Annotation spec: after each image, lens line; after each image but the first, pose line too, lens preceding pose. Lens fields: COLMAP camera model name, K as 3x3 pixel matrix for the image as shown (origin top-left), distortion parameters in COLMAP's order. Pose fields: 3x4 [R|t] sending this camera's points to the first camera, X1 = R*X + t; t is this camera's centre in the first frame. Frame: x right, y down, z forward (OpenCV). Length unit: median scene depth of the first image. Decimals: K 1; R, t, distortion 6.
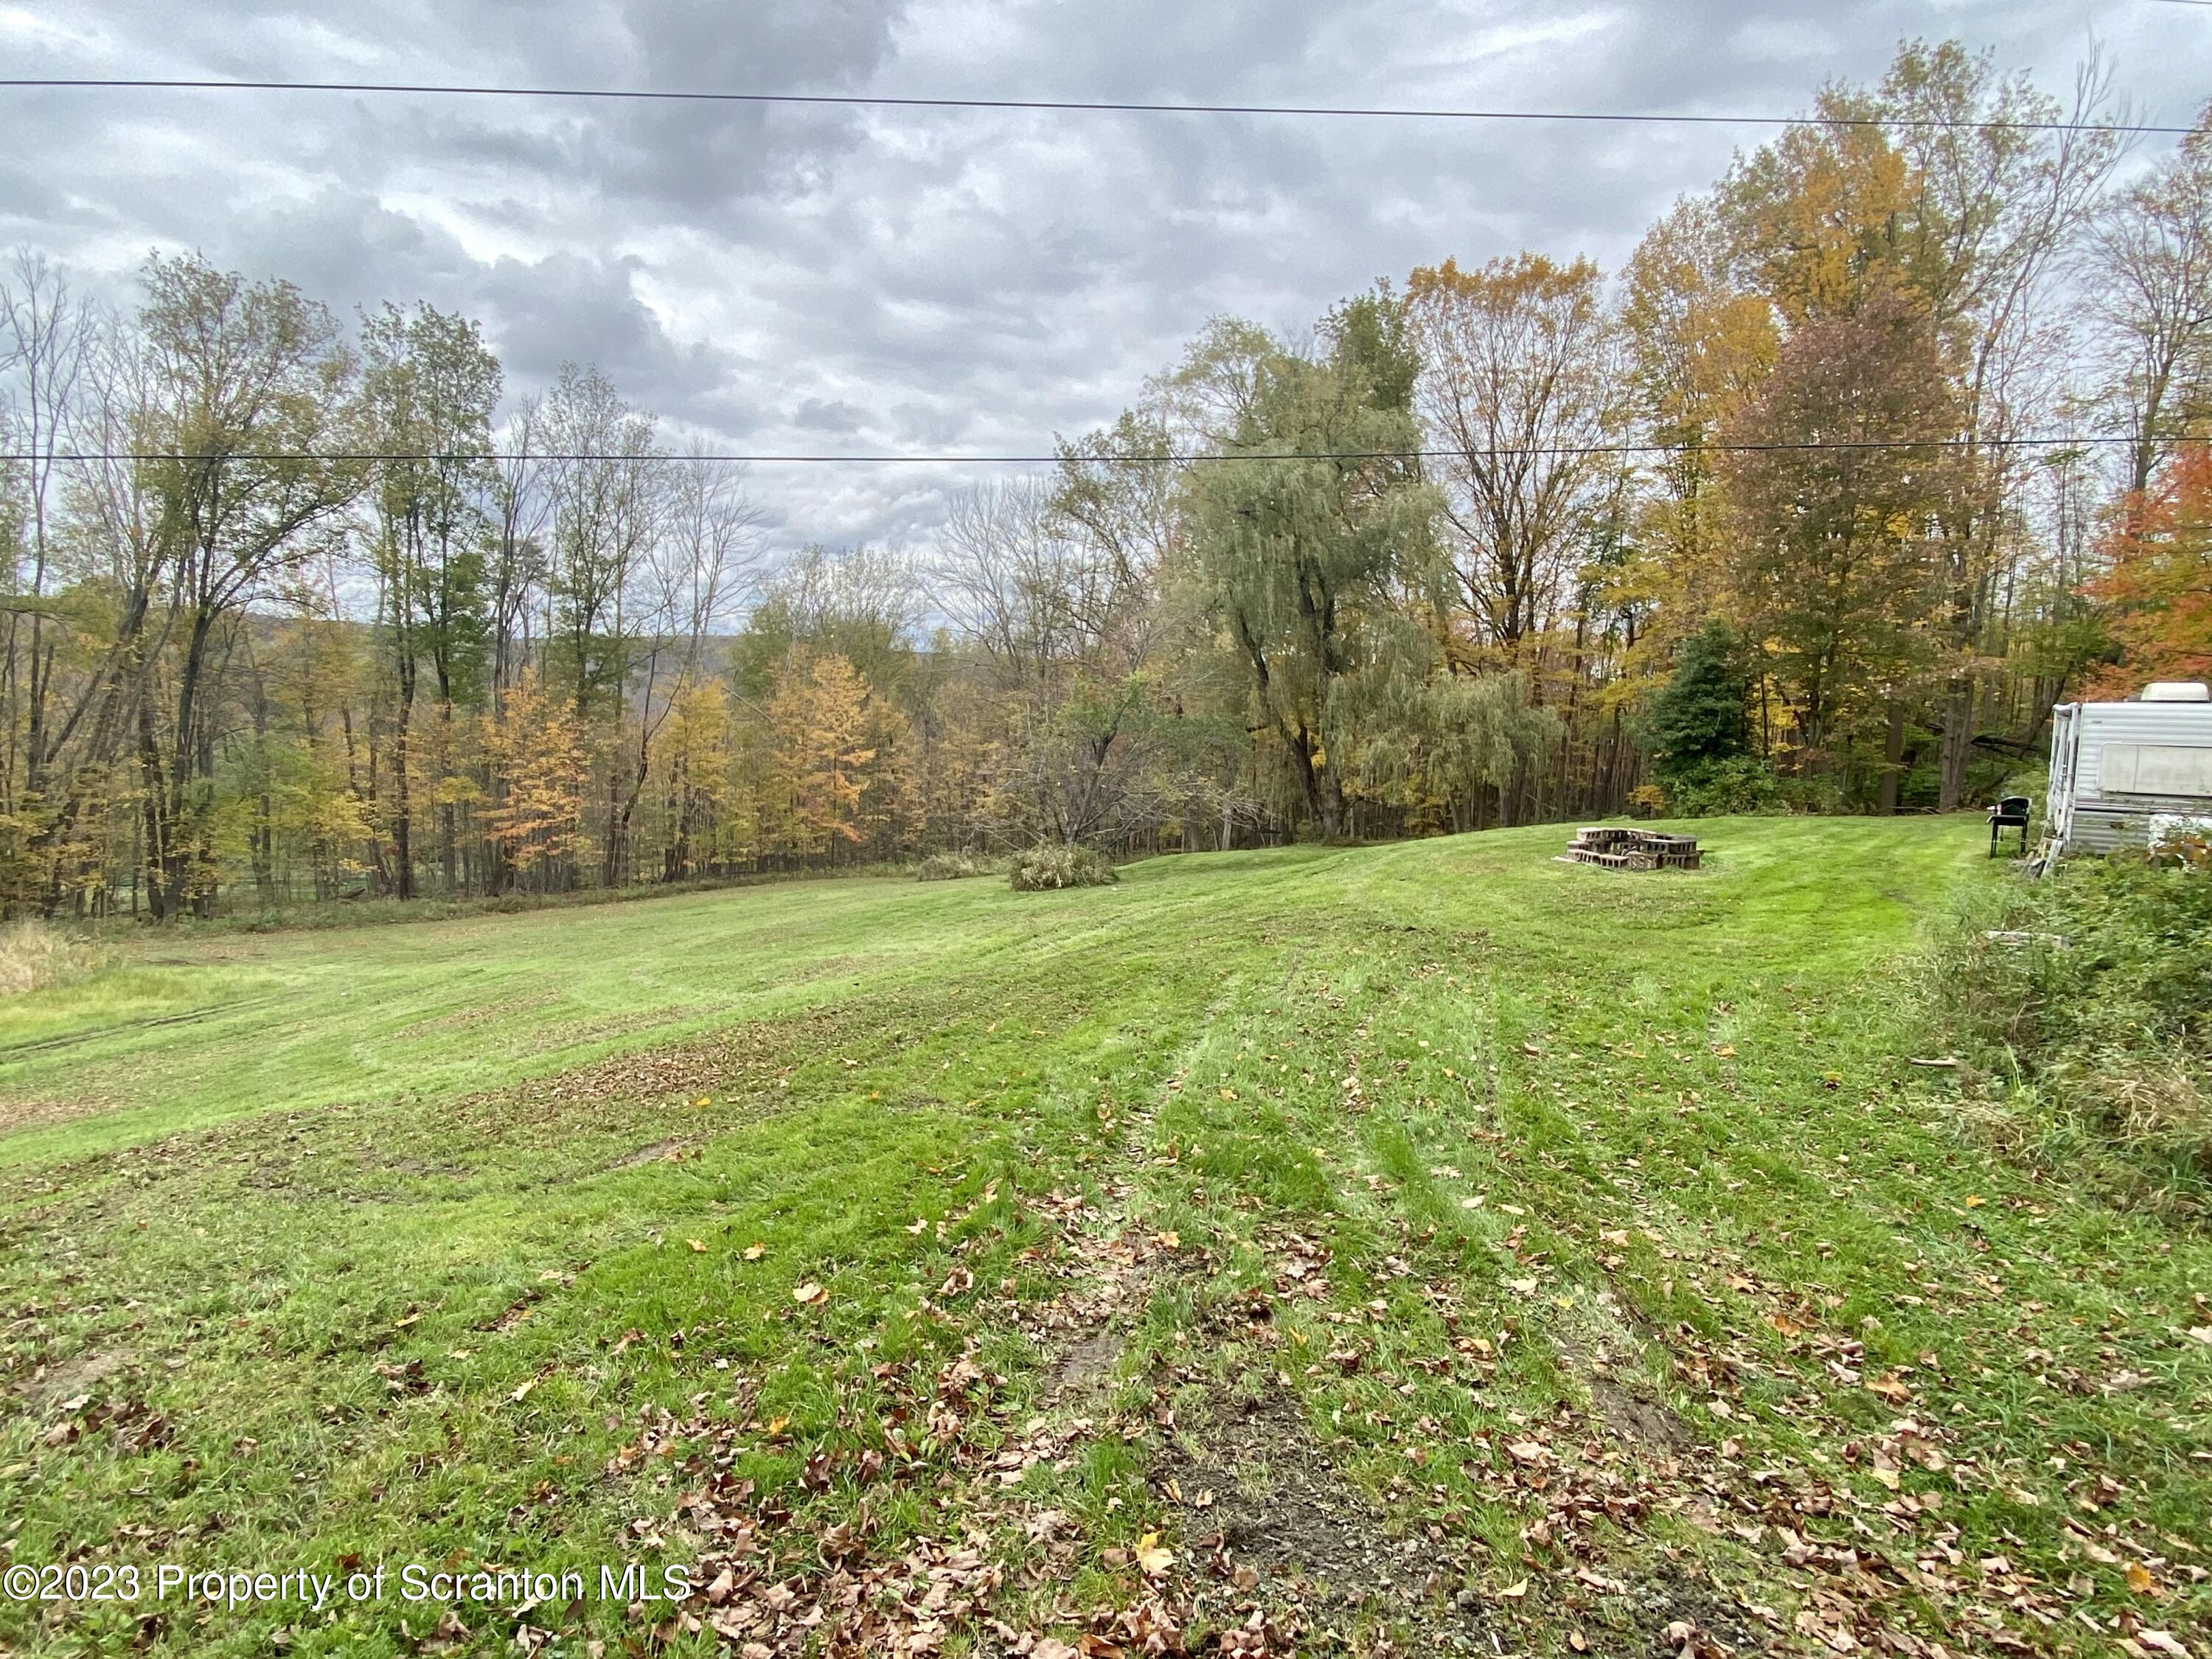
lens RADIAL K [[1079.1, 0, 1105.5], [0, 1079.1, 847.7], [0, 0, 1]] dist [-0.019923, -0.006445]
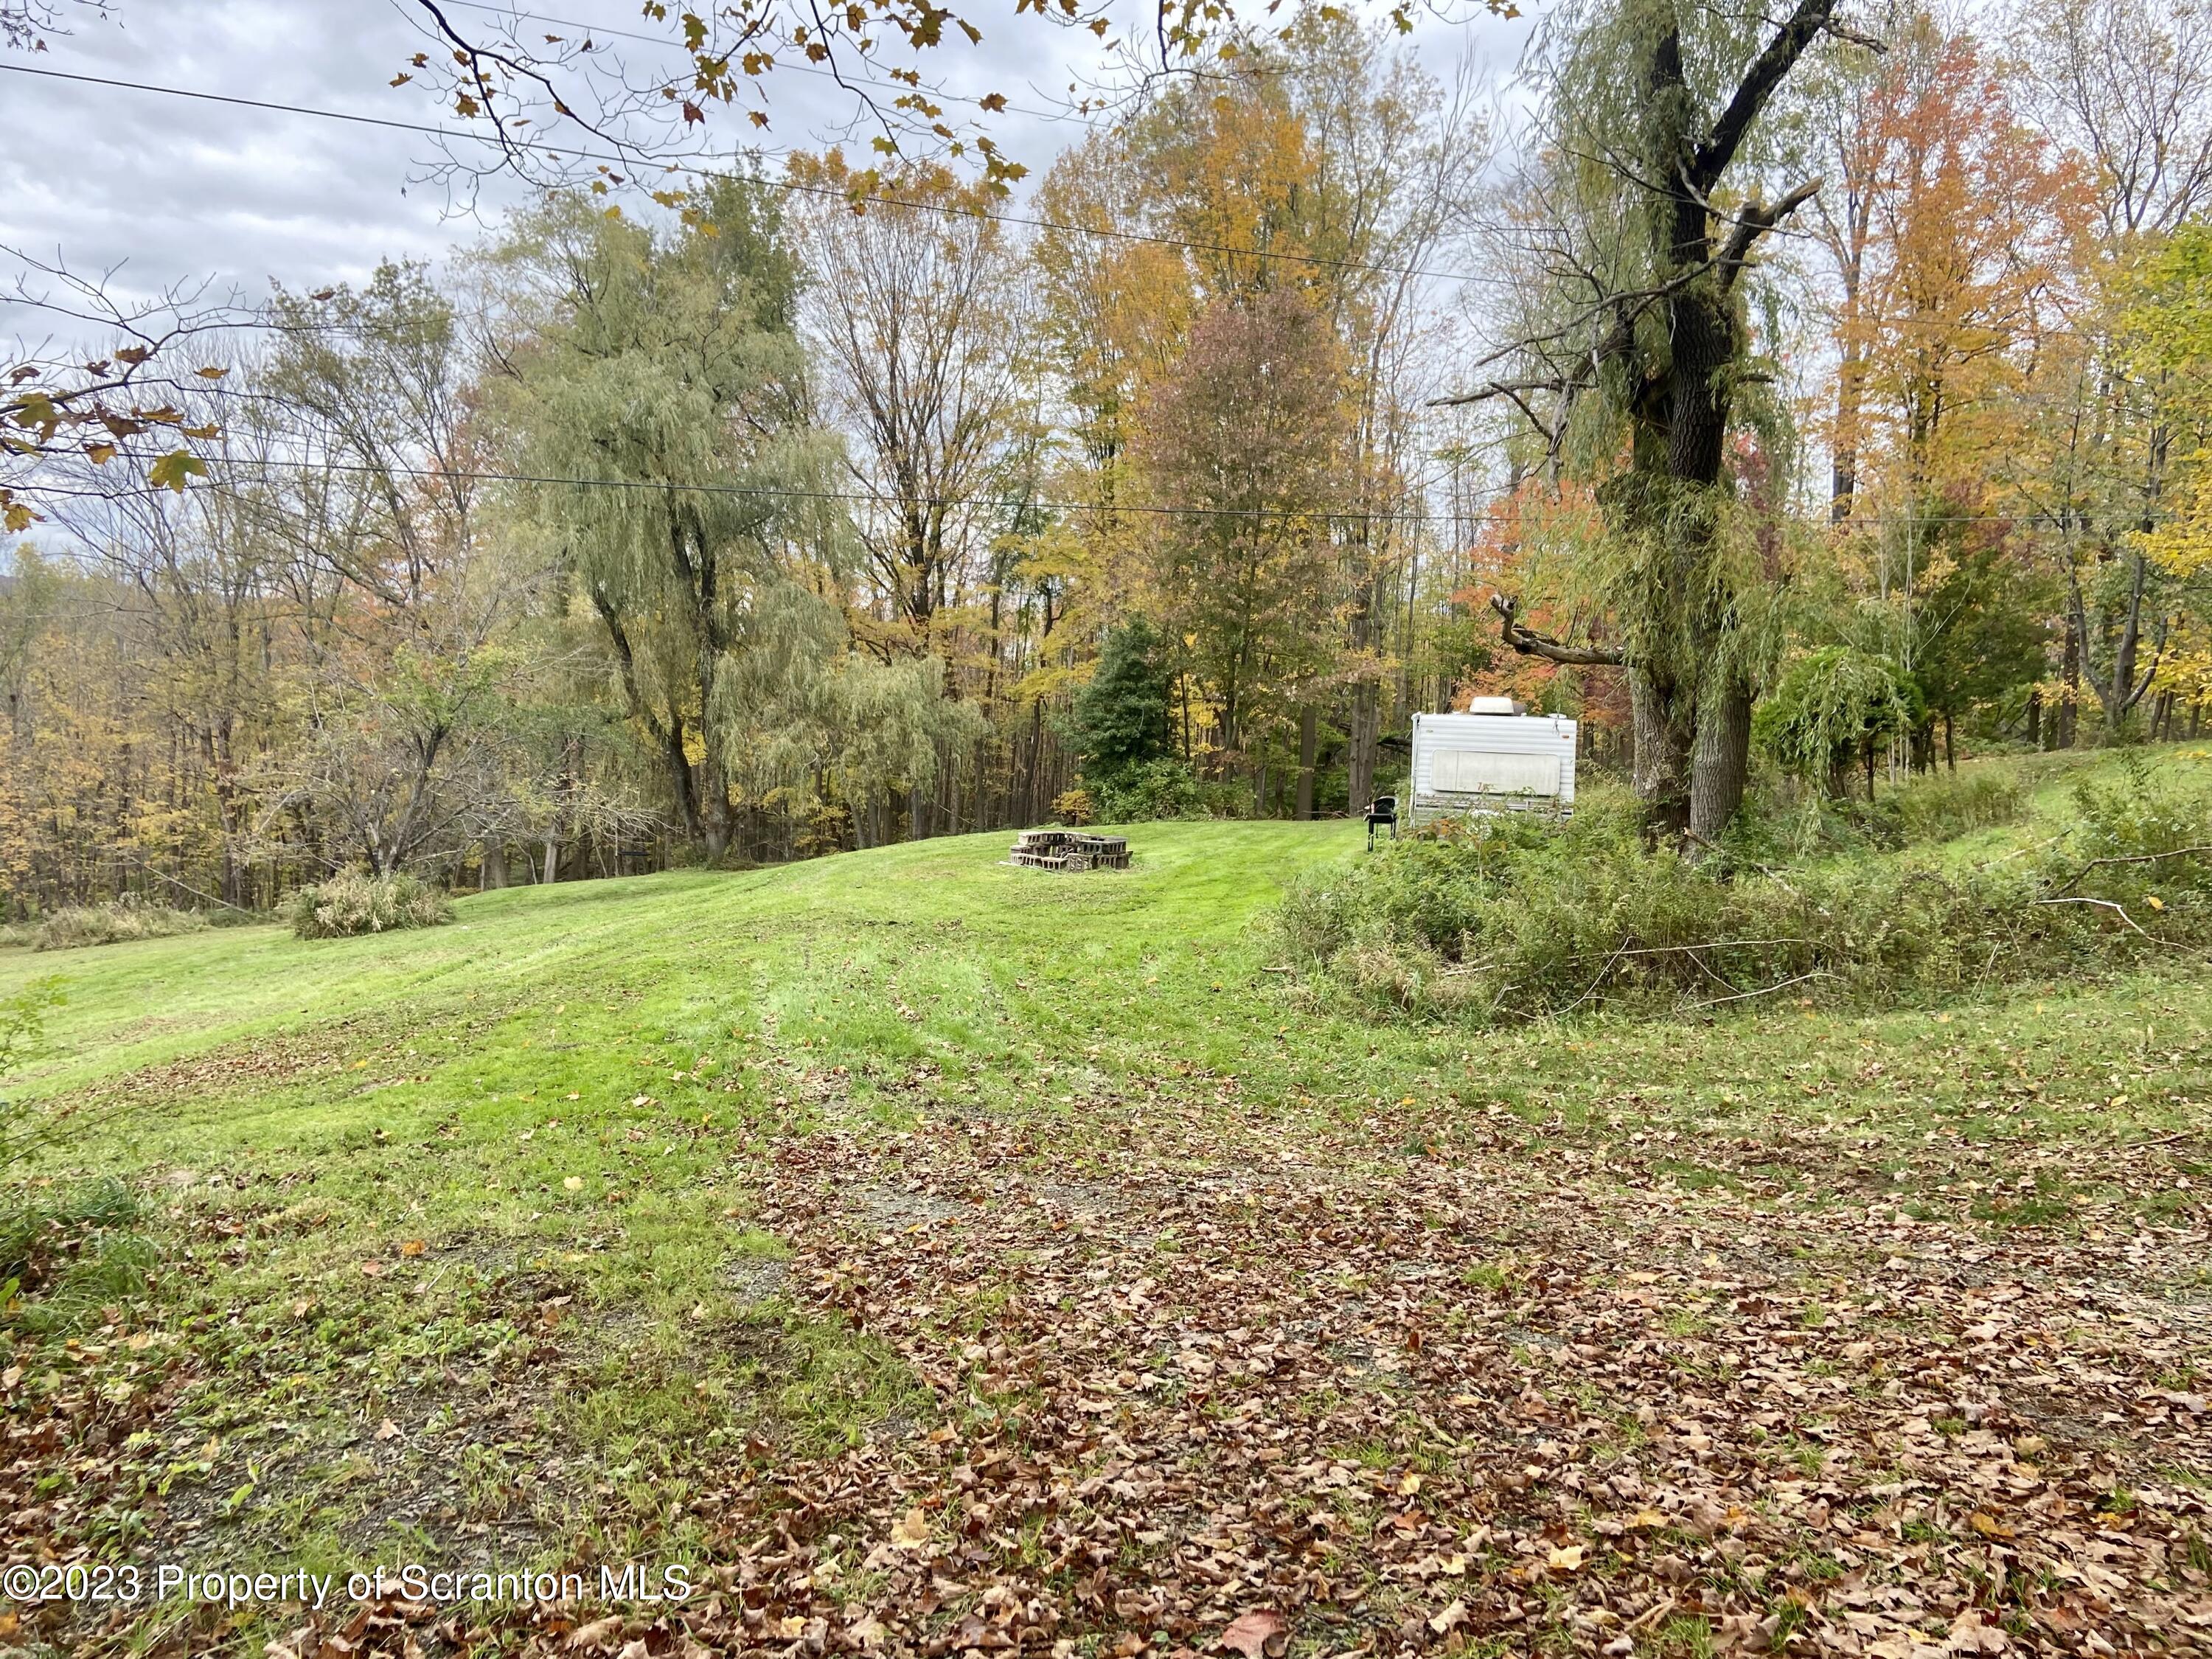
lens RADIAL K [[1511.1, 0, 1088.8], [0, 1511.1, 840.9], [0, 0, 1]] dist [-0.110952, -0.003981]
pose [[0.886528, -0.019419, 0.462268, -0.051201], [0.031738, 0.999318, -0.018886, 0.006467], [-0.461586, 0.031414, 0.886539, -0.091491]]
